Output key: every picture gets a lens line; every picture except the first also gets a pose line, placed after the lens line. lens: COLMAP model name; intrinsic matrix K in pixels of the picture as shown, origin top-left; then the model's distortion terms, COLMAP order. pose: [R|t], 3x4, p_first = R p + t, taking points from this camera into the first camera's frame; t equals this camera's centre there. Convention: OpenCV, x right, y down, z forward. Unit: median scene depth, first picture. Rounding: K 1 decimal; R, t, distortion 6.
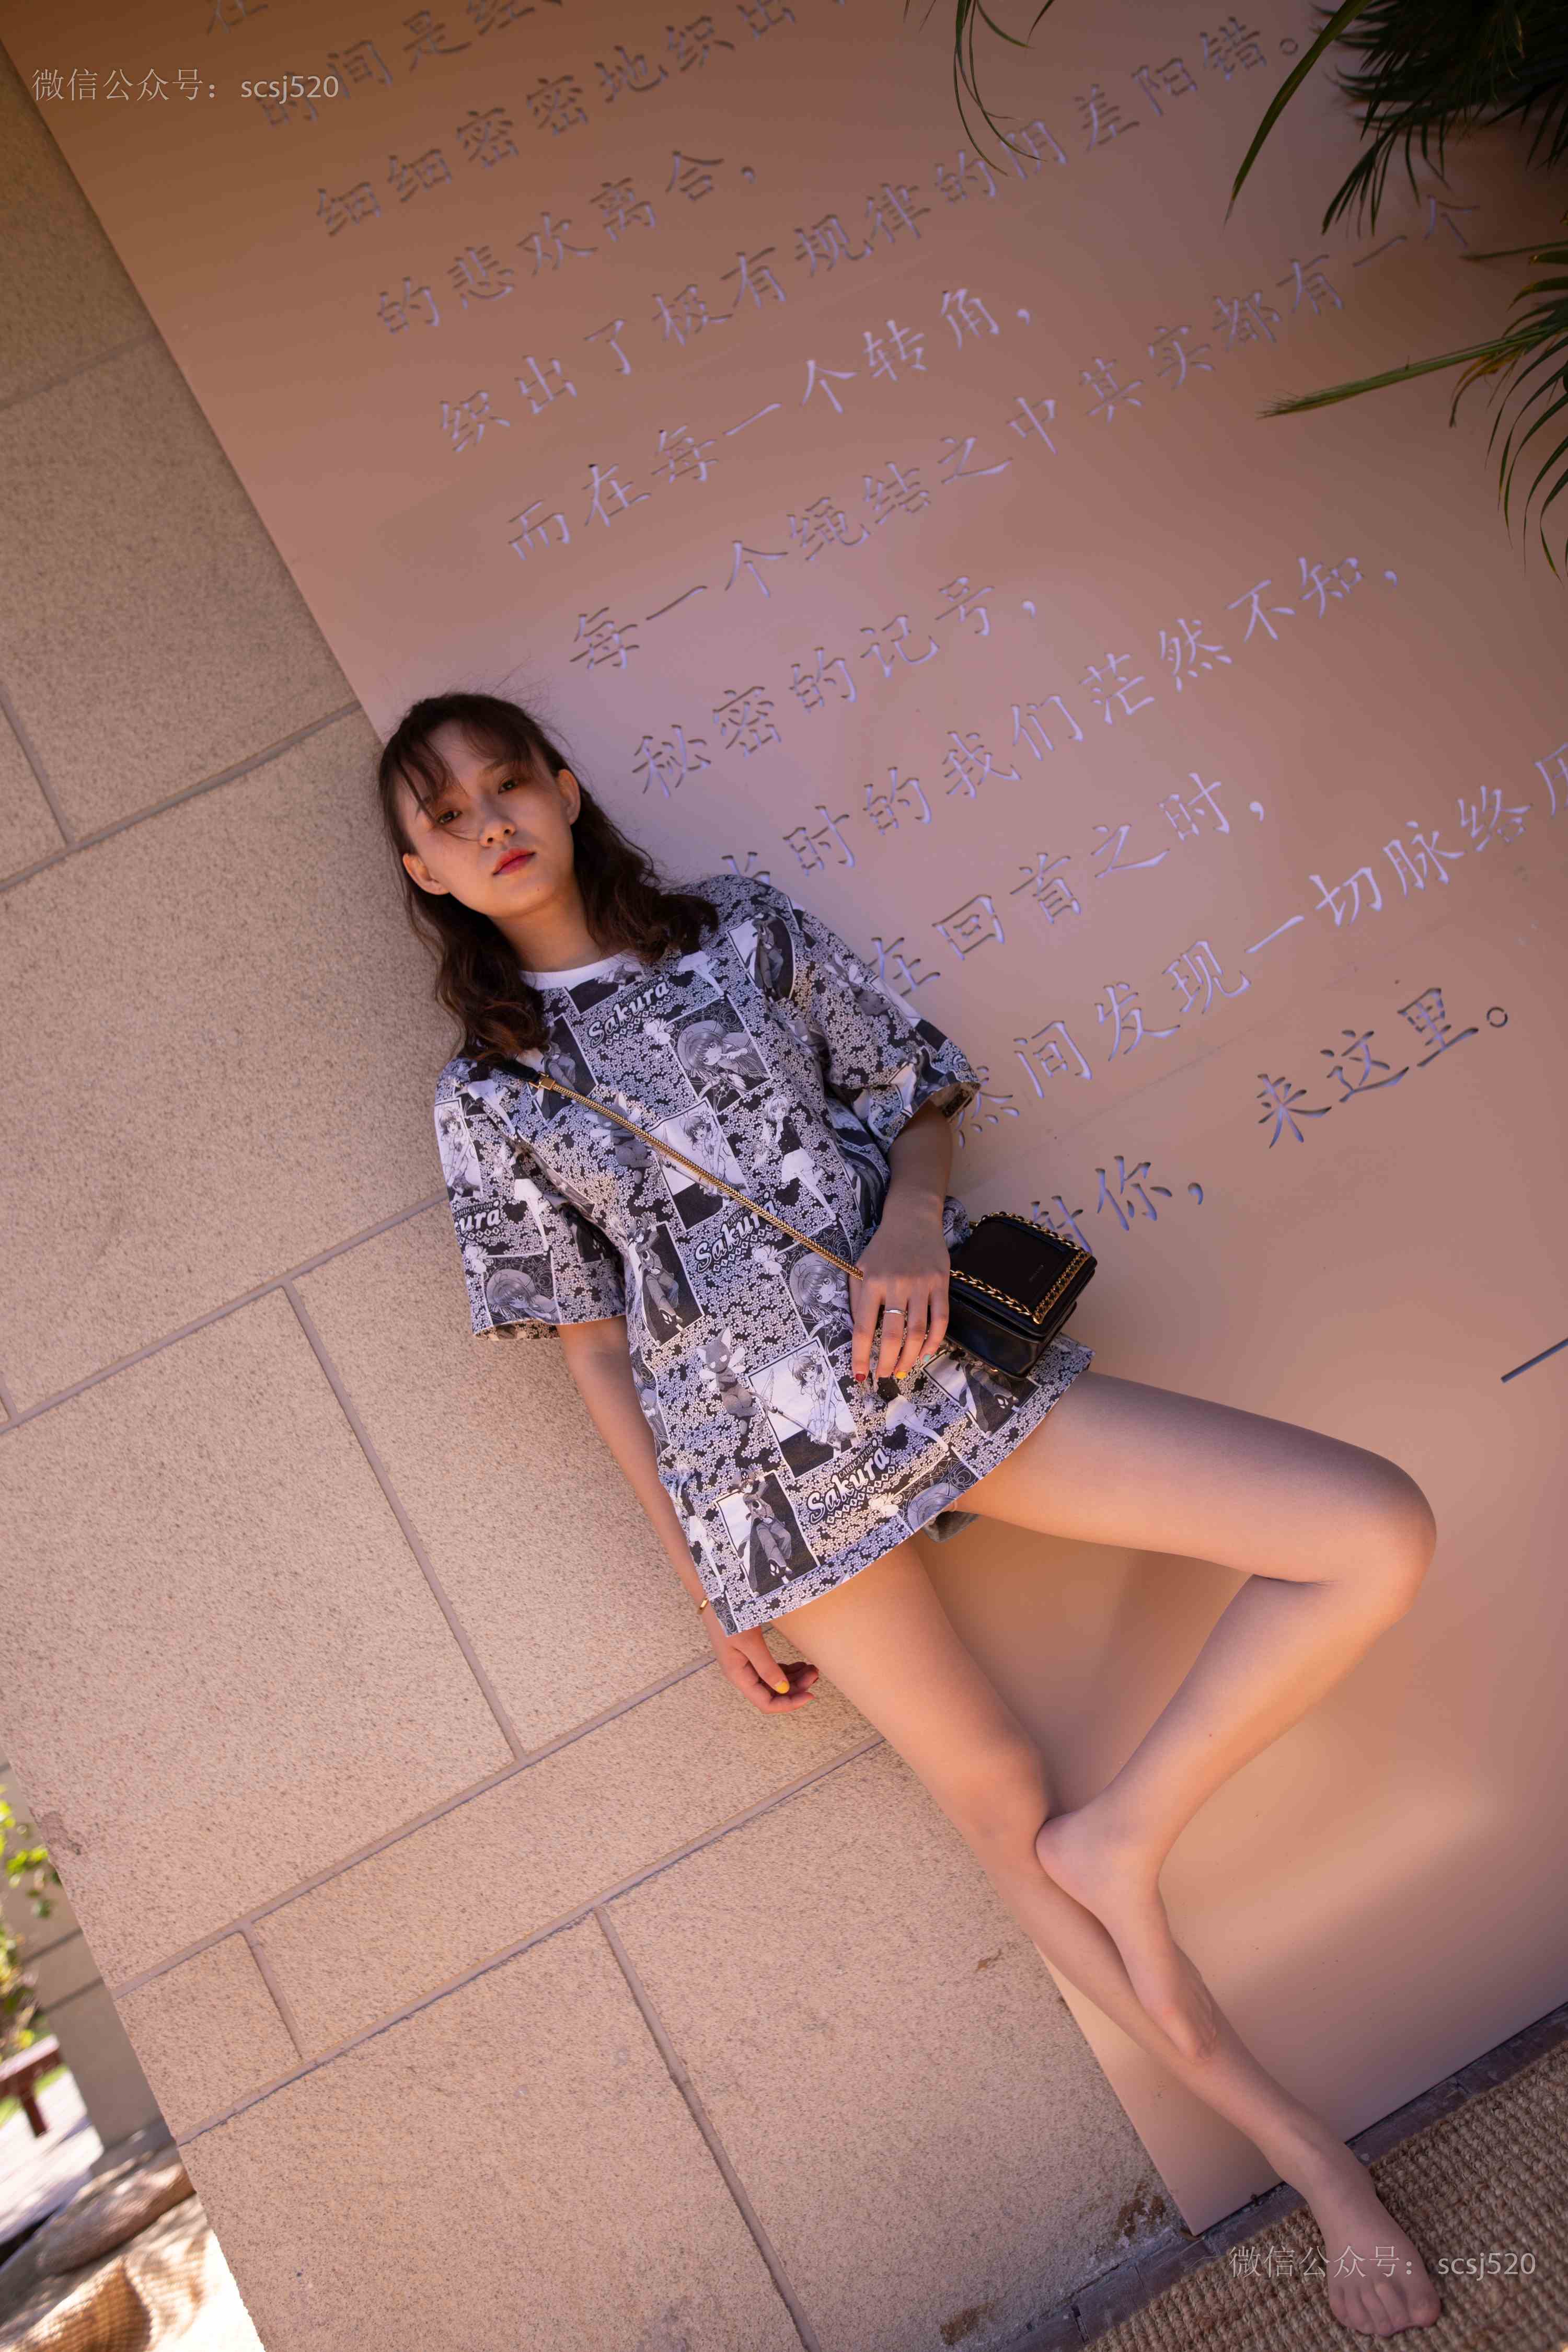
lens RADIAL K [[1641.7, 0, 784.4], [0, 1641.7, 1171.0], [0, 0, 1]] dist [-0.053127, 0.049697]
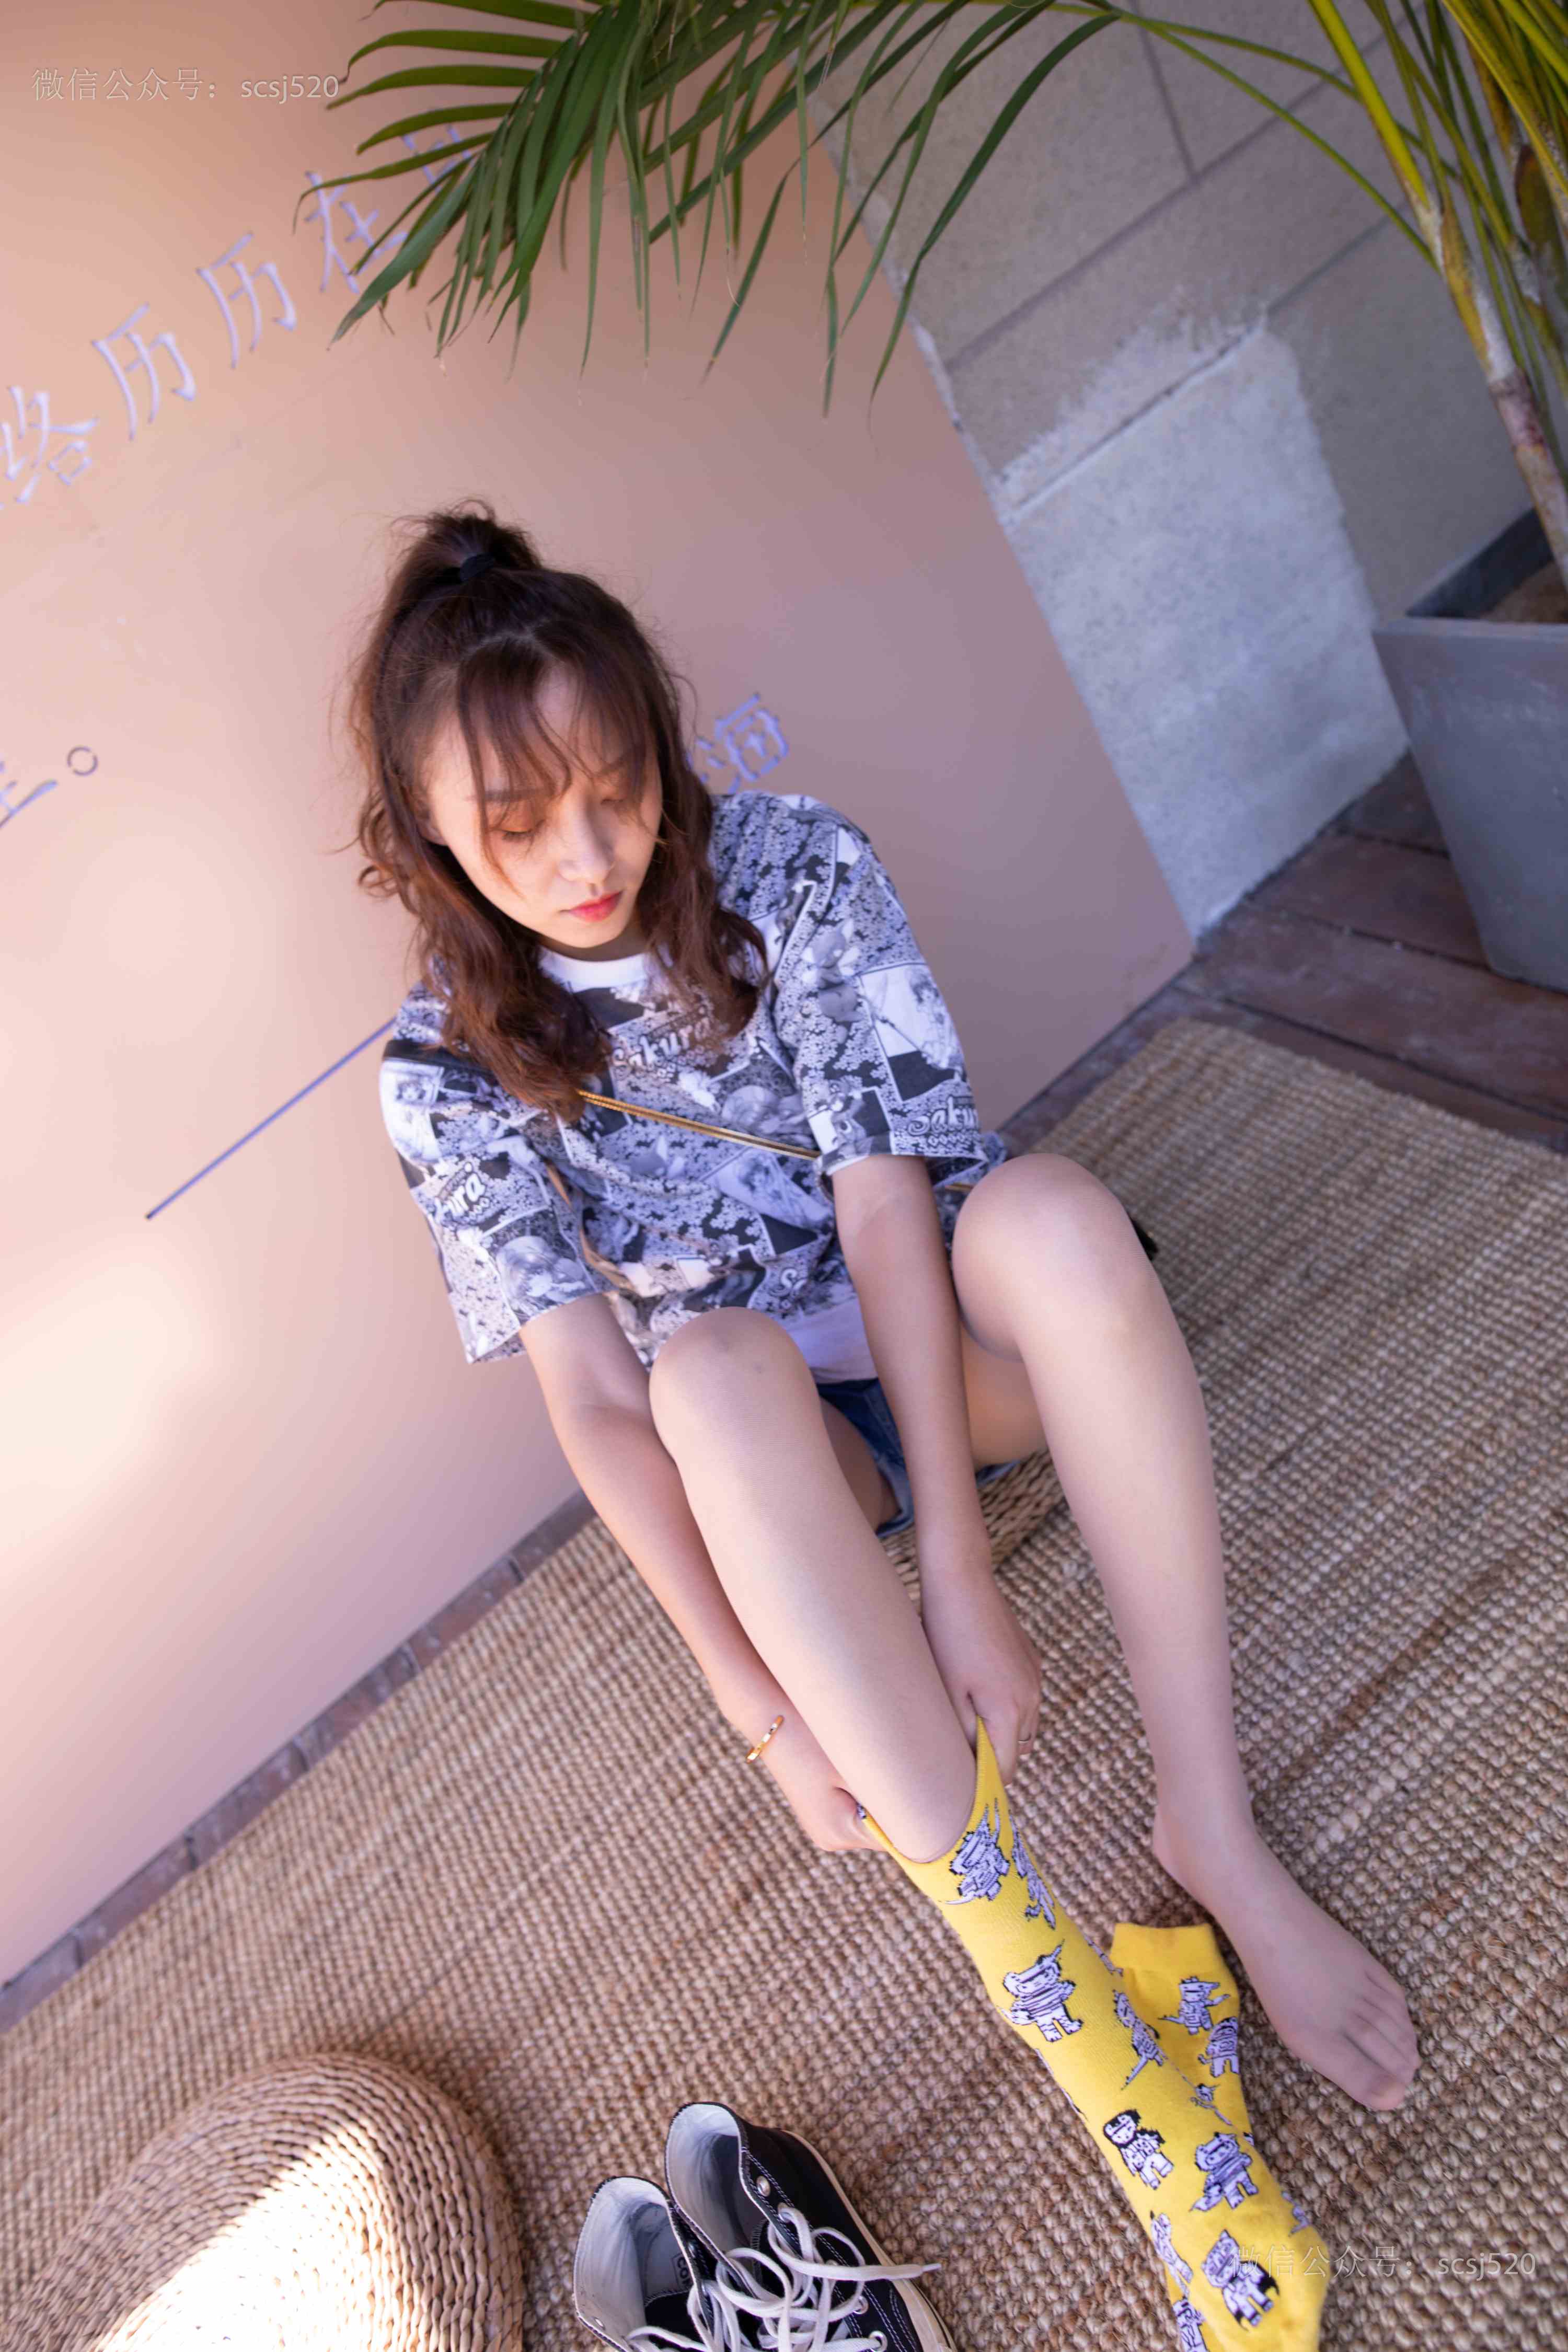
lens RADIAL K [[1641.7, 0, 784.4], [0, 1641.7, 1171.0], [0, 0, 1]] dist [-0.053127, 0.049697]
pose [[0.893839, -0.223468, 0.388735, 0.410693], [-0.028478, 0.836916, 0.546590, -0.363255], [-0.447483, -0.499634, 0.741704, 0.231783]]
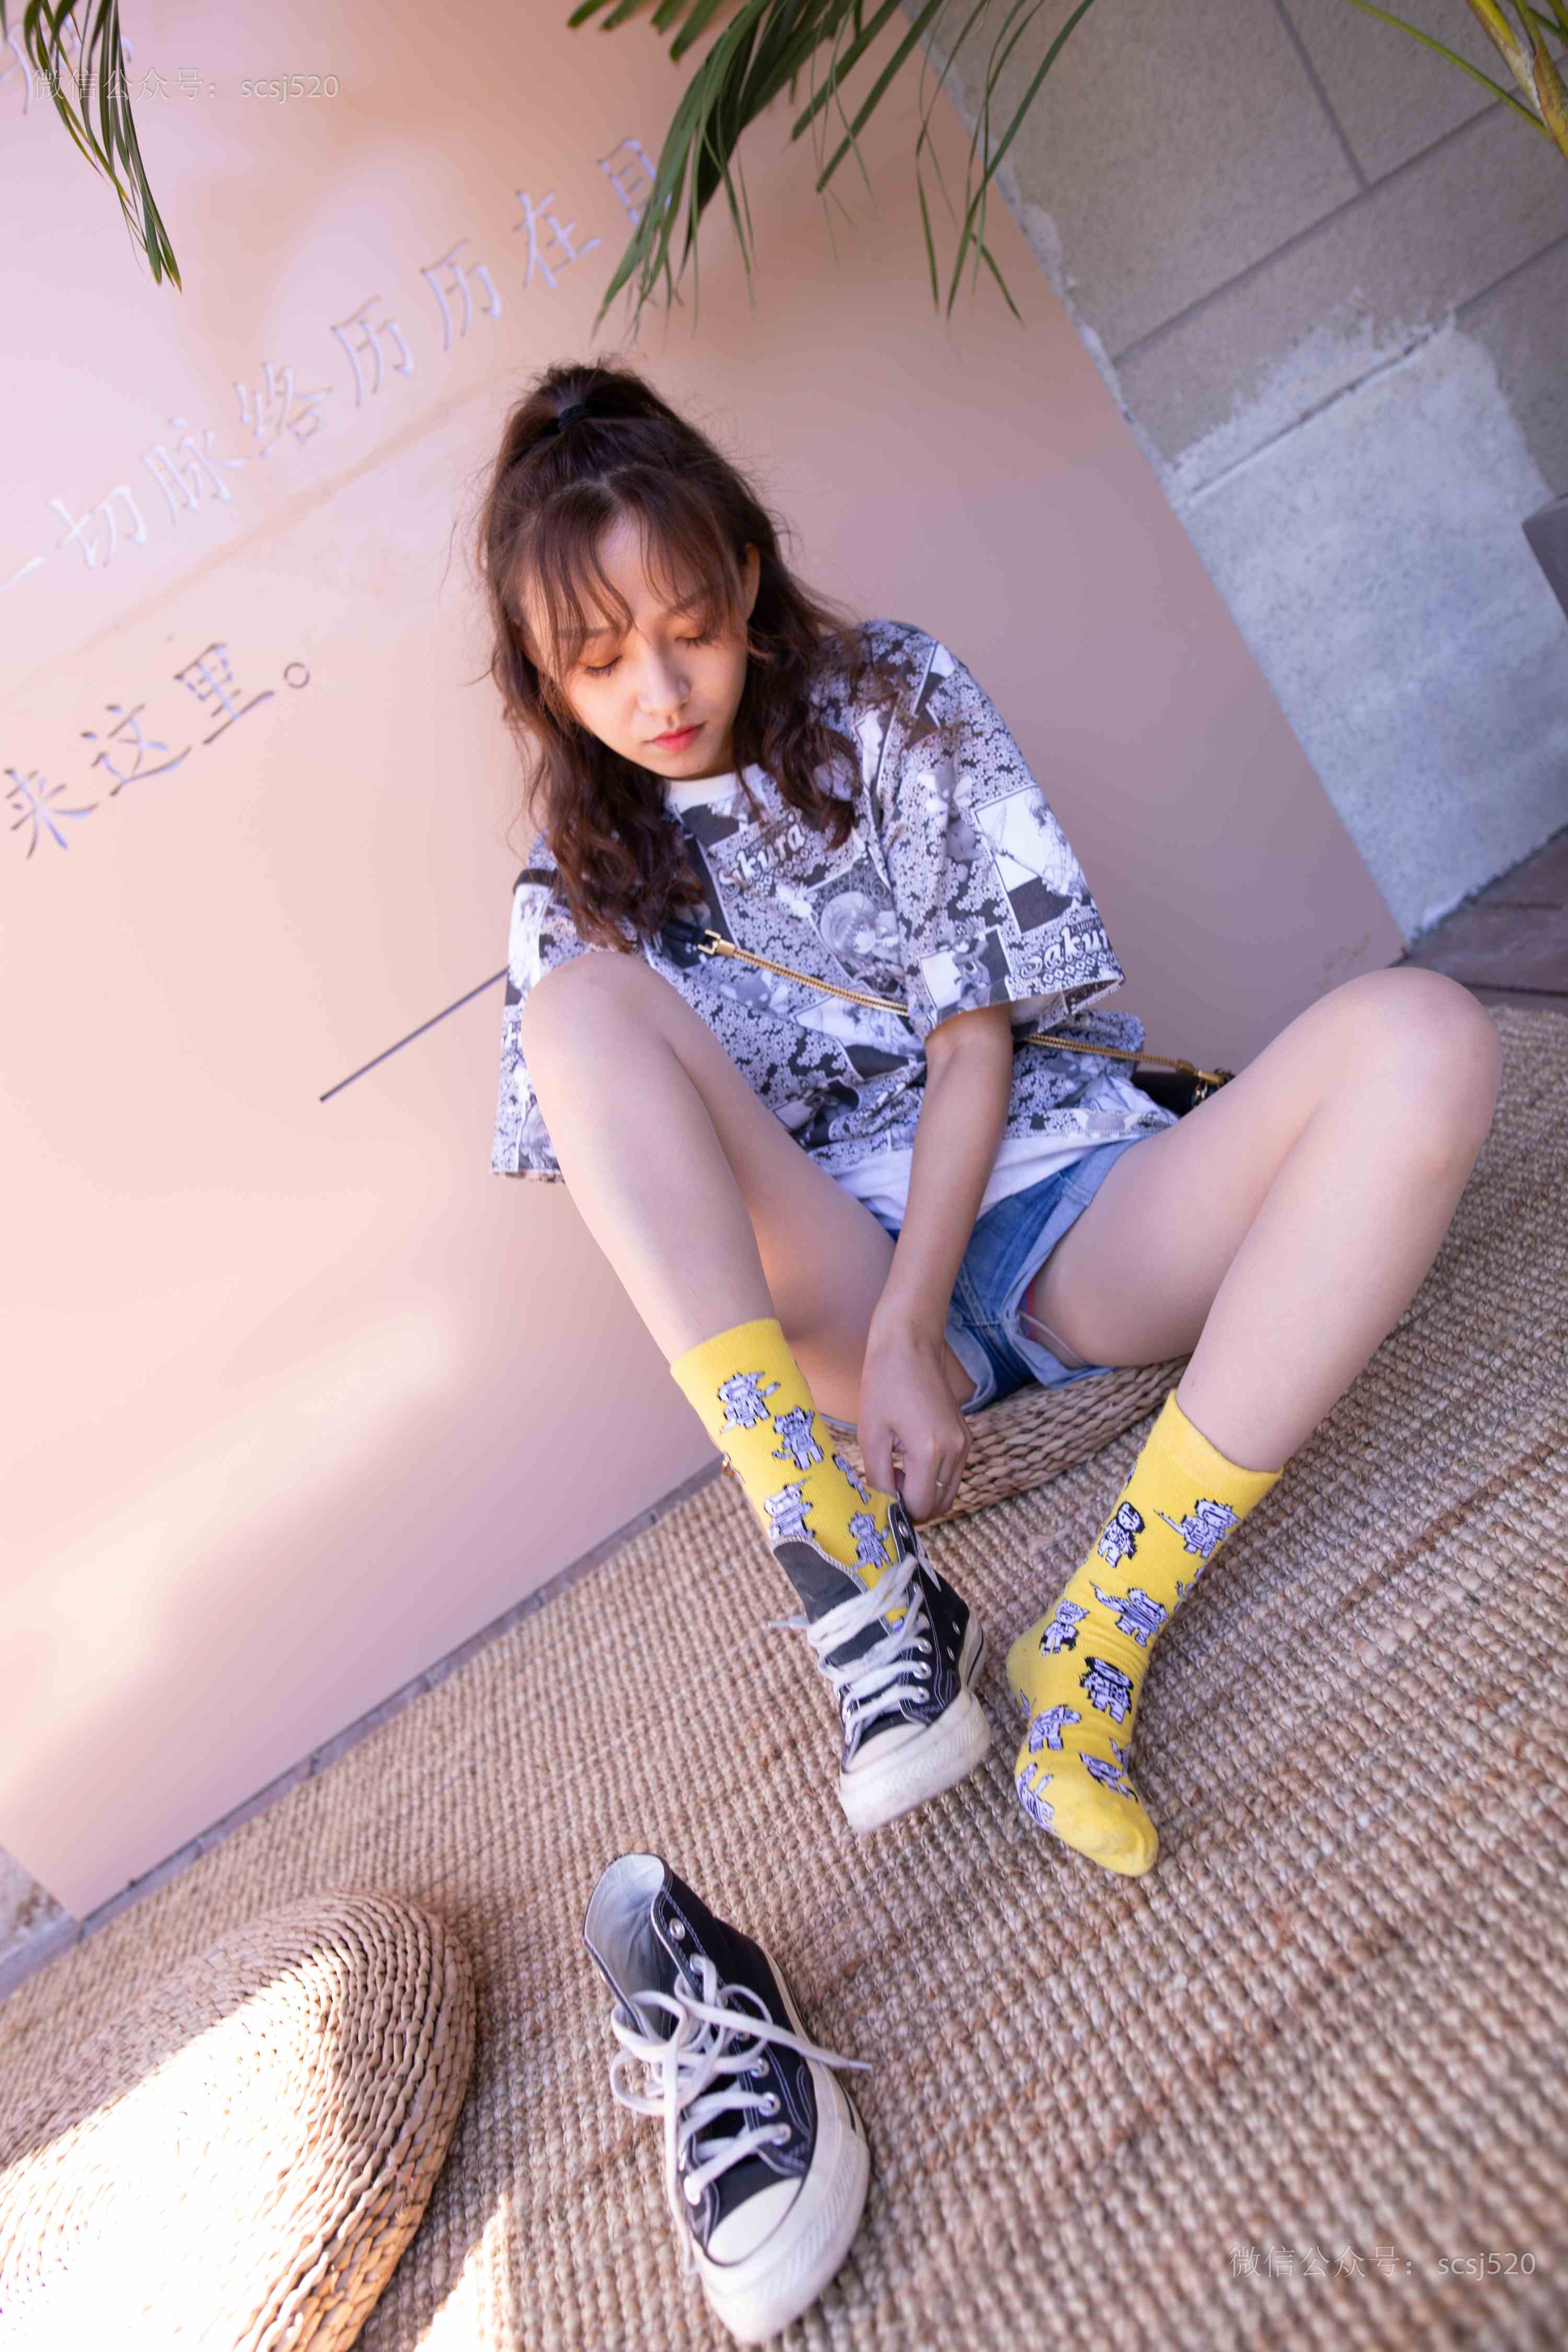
lens RADIAL K [[1640.5, 0, 784.0], [0, 1640.5, 1176.0], [0, 0, 1]] dist [-0.042246, 0.033007]
pose [[0.973755, -0.121171, 0.192660, 0.509329], [0.042193, 0.927931, 0.370357, -0.162566], [-0.223652, -0.352508, 0.908690, 0.084015]]
